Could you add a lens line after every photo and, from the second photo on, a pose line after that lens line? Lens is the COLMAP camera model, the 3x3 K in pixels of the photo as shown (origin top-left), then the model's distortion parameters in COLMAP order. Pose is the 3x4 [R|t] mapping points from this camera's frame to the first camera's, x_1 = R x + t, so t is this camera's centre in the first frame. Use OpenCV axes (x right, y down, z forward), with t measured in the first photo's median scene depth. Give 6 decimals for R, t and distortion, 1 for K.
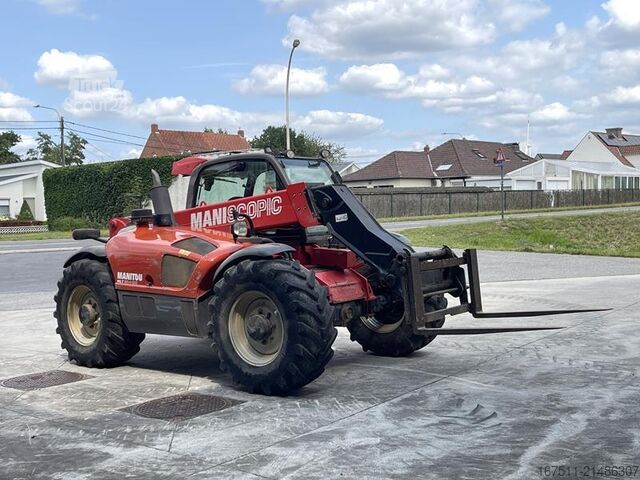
lens RADIAL K [[740.0, 0, 320.0], [0, 740.0, 240.0], [0, 0, 1]] dist [0.042920, -0.000795]
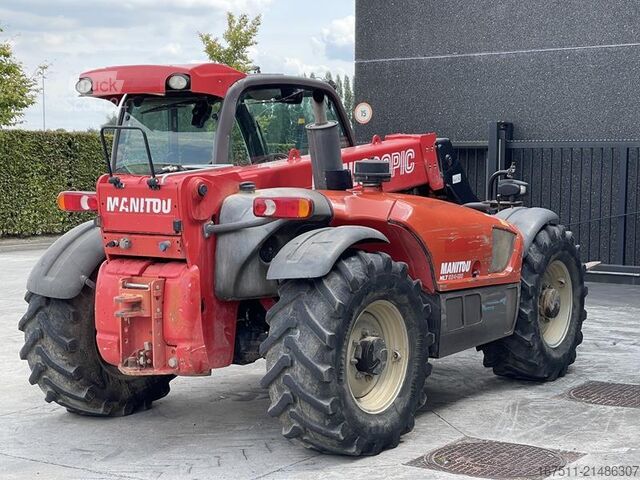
lens RADIAL K [[1201.3, 0, 335.7], [0, 1201.3, 261.2], [0, 0, 1]] dist [0.110849, 0.177037]
pose [[-0.097004, -0.053089, 0.993867, -1.266240], [0.040654, 0.997532, 0.057252, -0.018882], [-0.994453, 0.045958, -0.094606, 1.201541]]
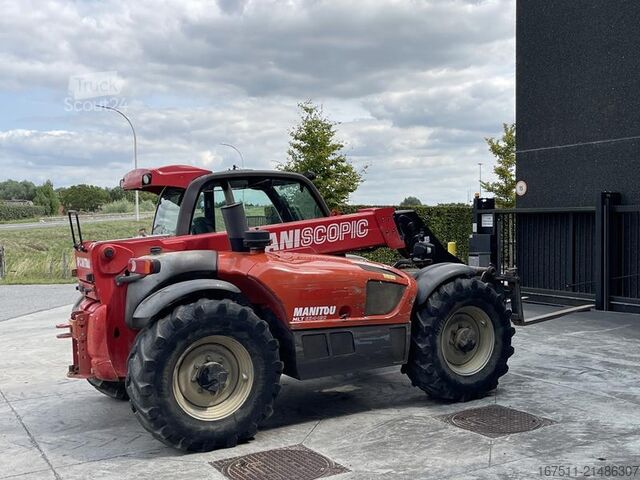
lens RADIAL K [[740.0, 0, 320.0], [0, 740.0, 240.0], [0, 0, 1]] dist [0.042920, -0.000795]
pose [[0.362622, 0.001210, 0.931935, -1.025538], [0.039302, 0.999090, -0.016590, -0.016385], [-0.931107, 0.042643, 0.362245, 0.694742]]
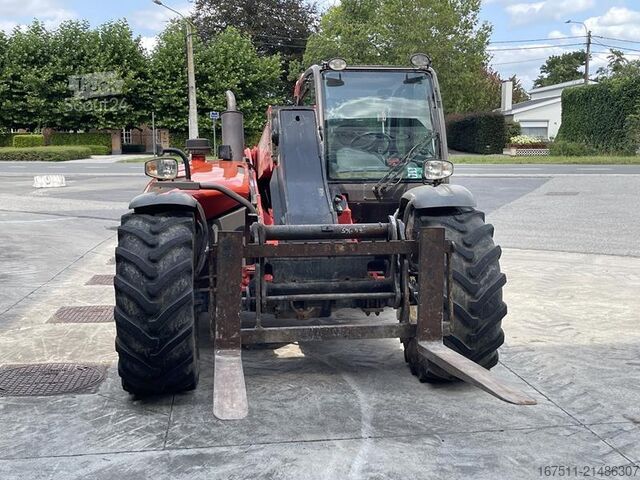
lens RADIAL K [[740.0, 0, 320.0], [0, 740.0, 240.0], [0, 0, 1]] dist [0.042920, -0.000795]
pose [[0.716422, 0.119586, -0.687342, 0.494905], [-0.046536, 0.991197, 0.123948, -0.042545], [0.696114, -0.056813, 0.715680, 0.512261]]
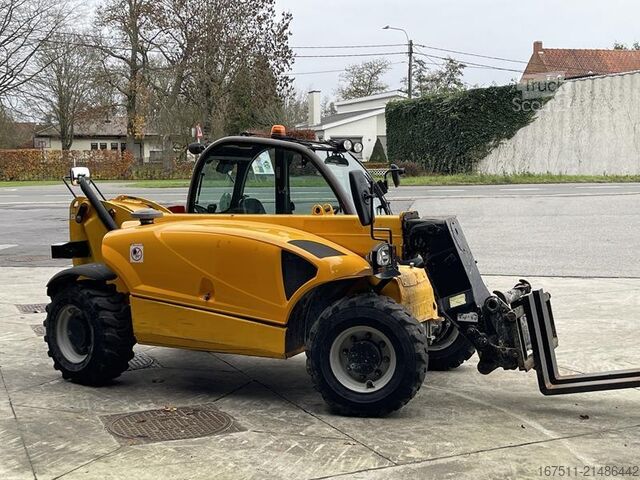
lens RADIAL K [[913.3, 0, 320.0], [0, 913.3, 240.0], [0, 0, 1]] dist [0.046299, 0.021207]
pose [[0.884245, 0.060323, -0.463110, 0.320621], [-0.033048, 0.997219, 0.066794, -0.031938], [0.465852, -0.043758, 0.883780, 0.190206]]
